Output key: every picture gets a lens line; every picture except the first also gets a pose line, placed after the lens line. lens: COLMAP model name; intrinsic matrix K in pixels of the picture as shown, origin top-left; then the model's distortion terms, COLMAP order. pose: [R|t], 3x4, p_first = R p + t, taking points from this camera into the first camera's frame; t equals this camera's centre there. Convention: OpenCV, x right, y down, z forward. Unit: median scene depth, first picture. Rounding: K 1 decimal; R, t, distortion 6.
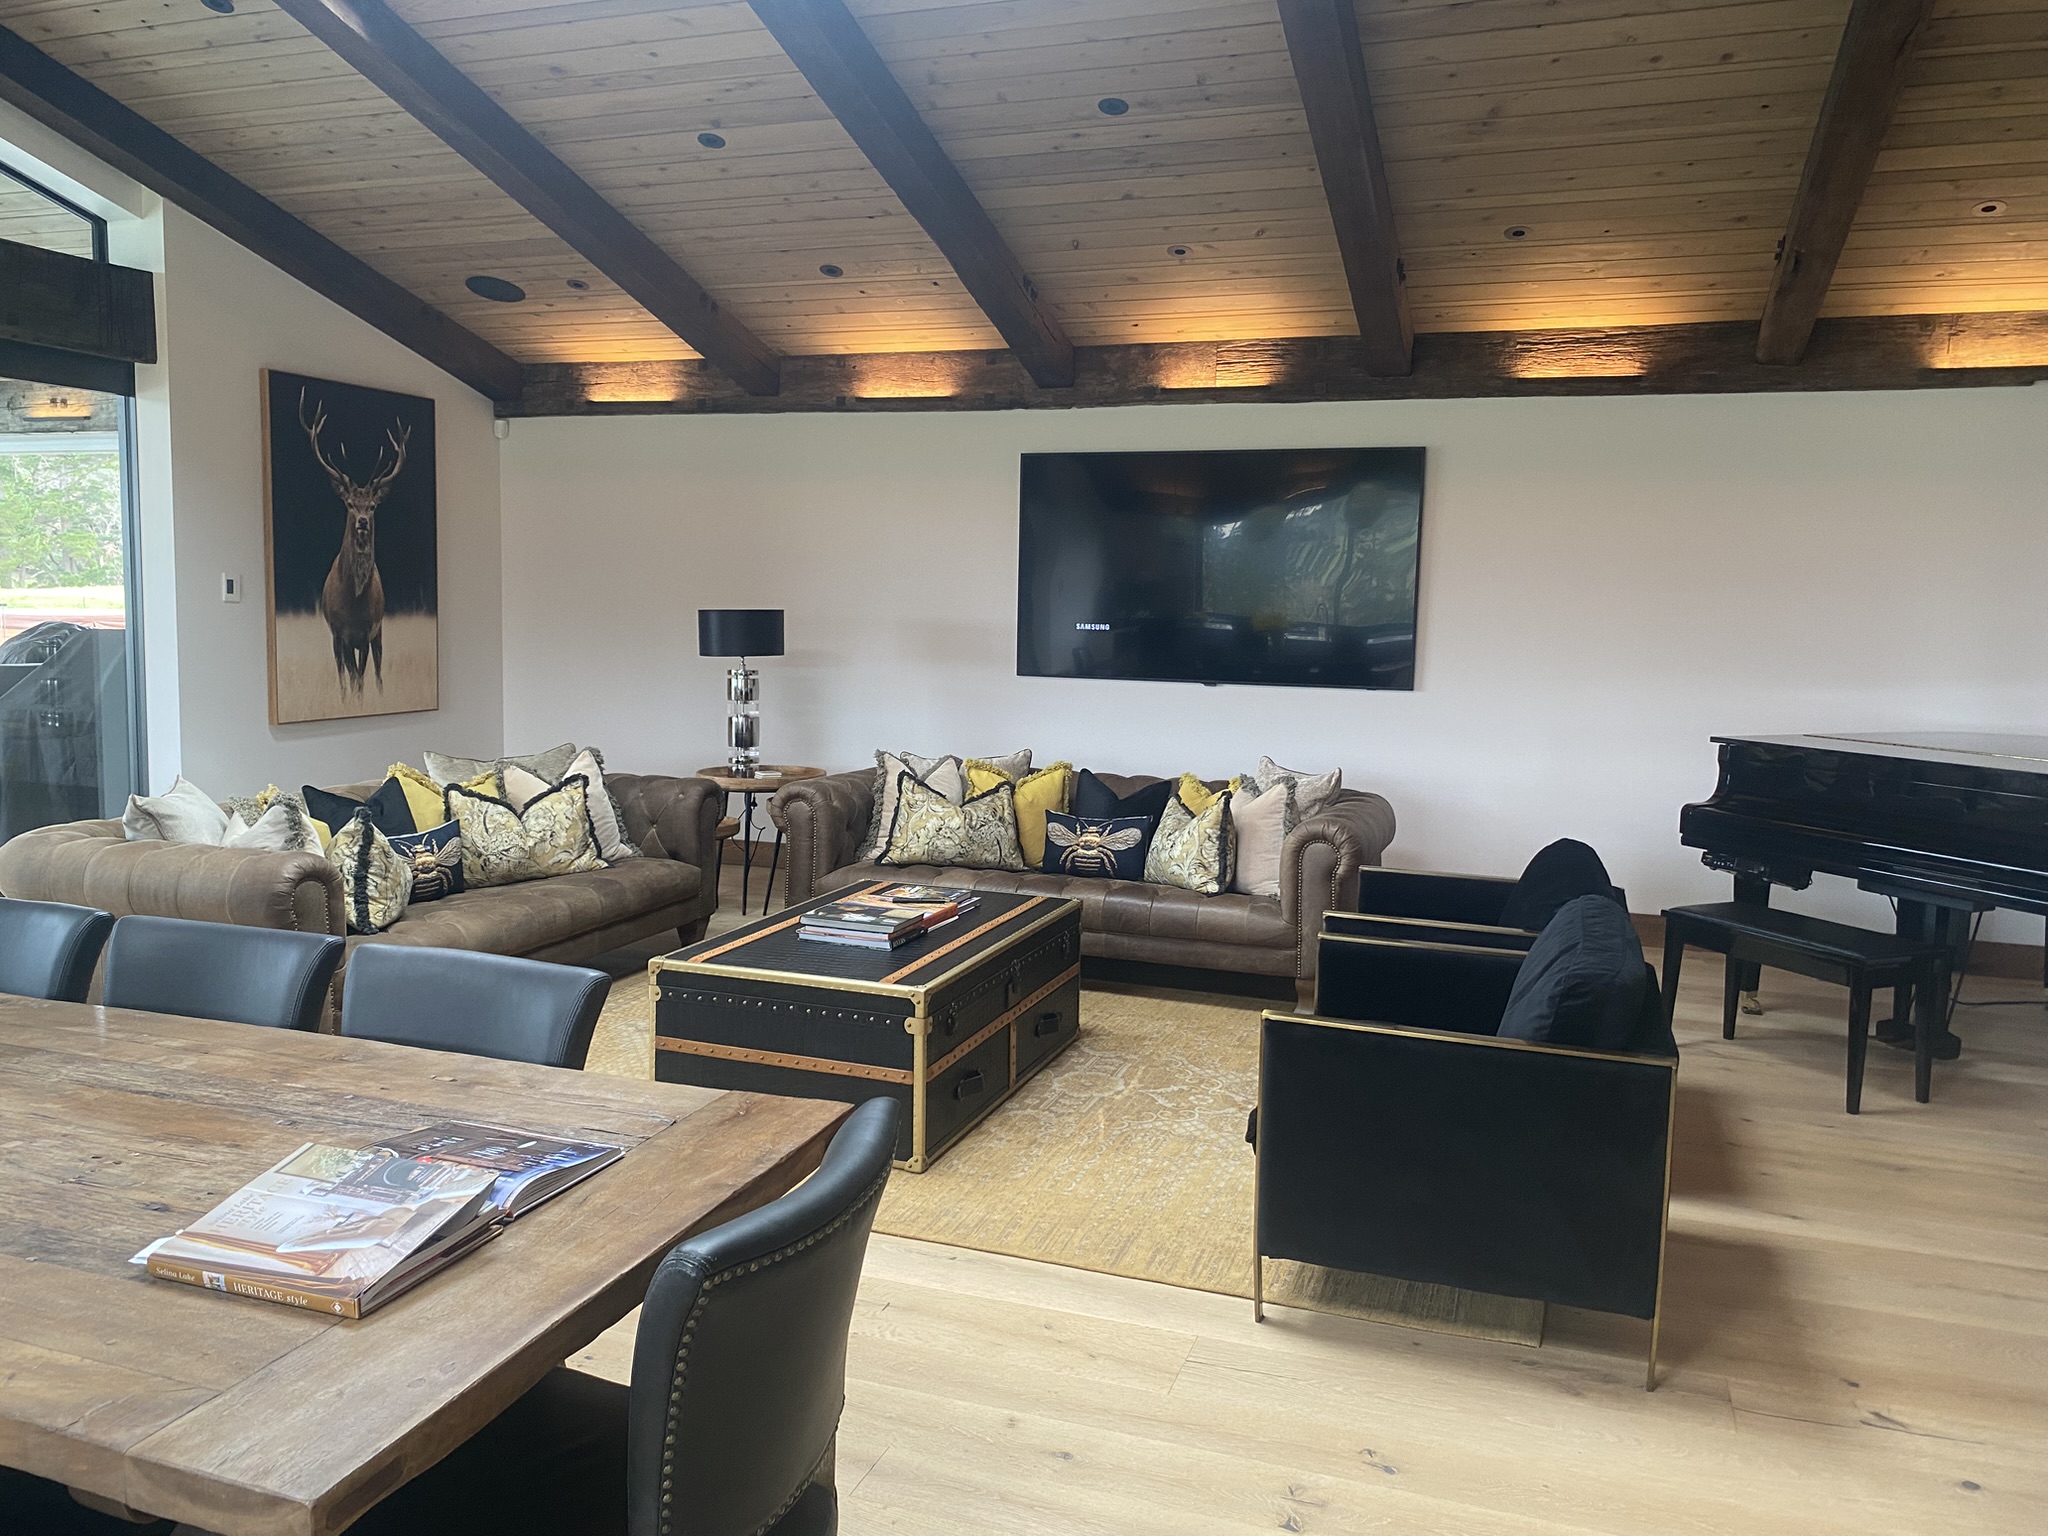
lens RADIAL K [[1561.4, 0, 1023.6], [0, 1561.4, 751.2], [0, 0, 1]] dist [0.034353, -0.046788]
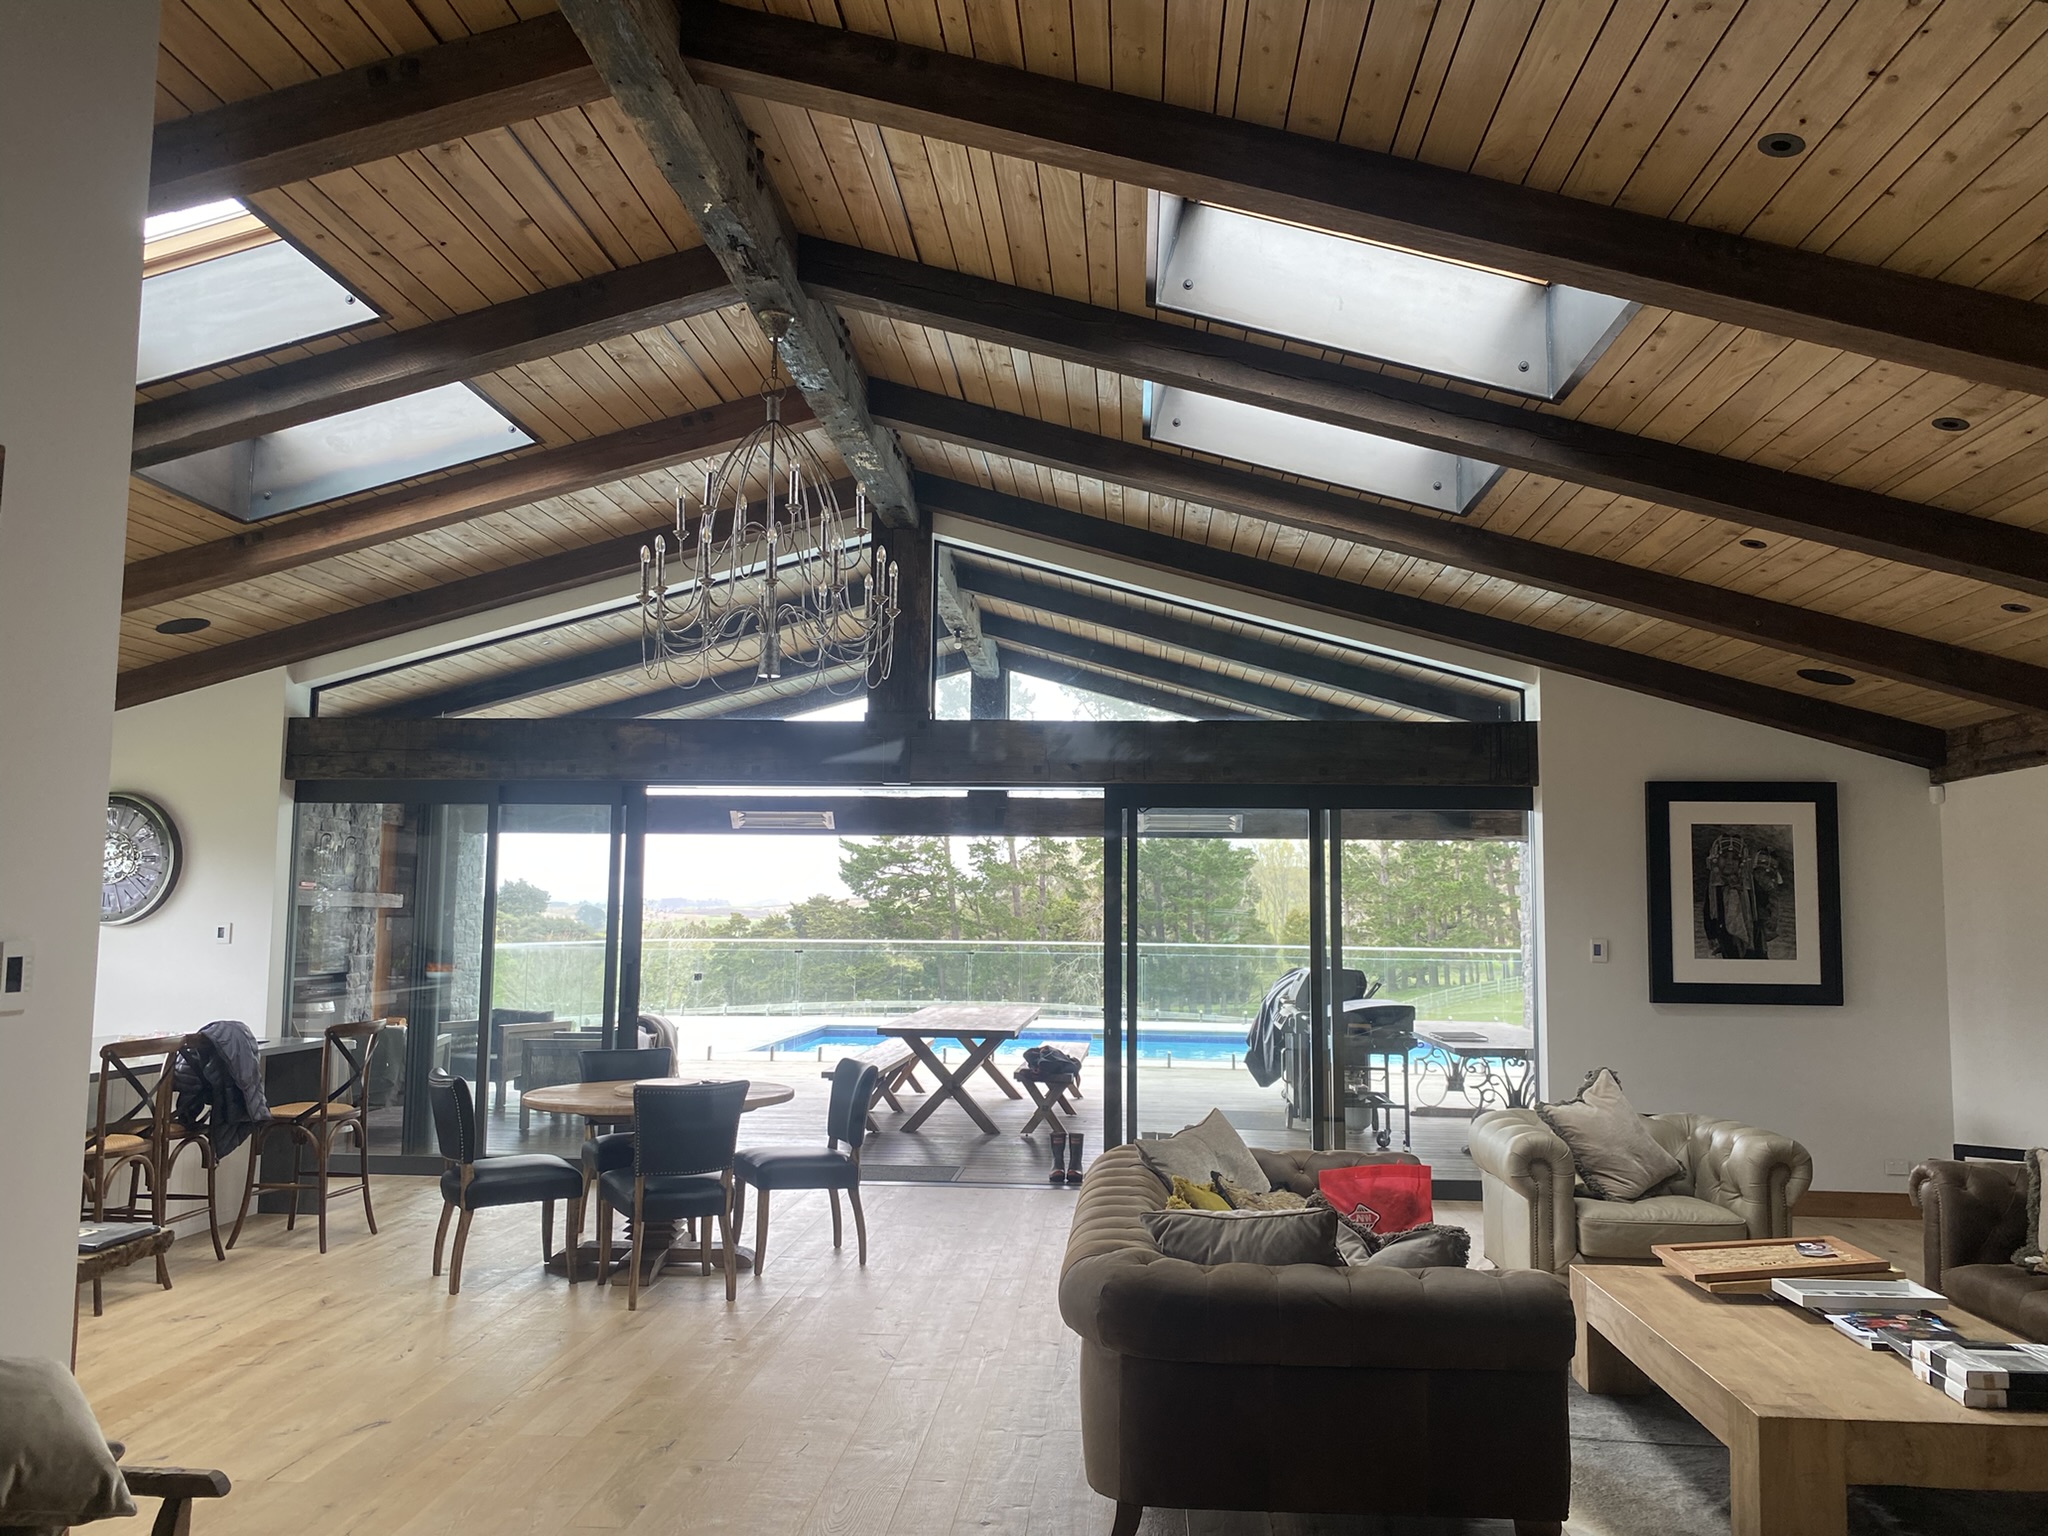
lens RADIAL K [[1561.4, 0, 1008.0], [0, 1561.4, 764.2], [0, 0, 1]] dist [0.034353, -0.046788]
pose [[0.260067, -0.114986, -0.958720, 0.692945], [-0.100064, 0.984329, -0.145201, -0.023754], [0.960392, 0.133695, 0.244485, 0.244188]]
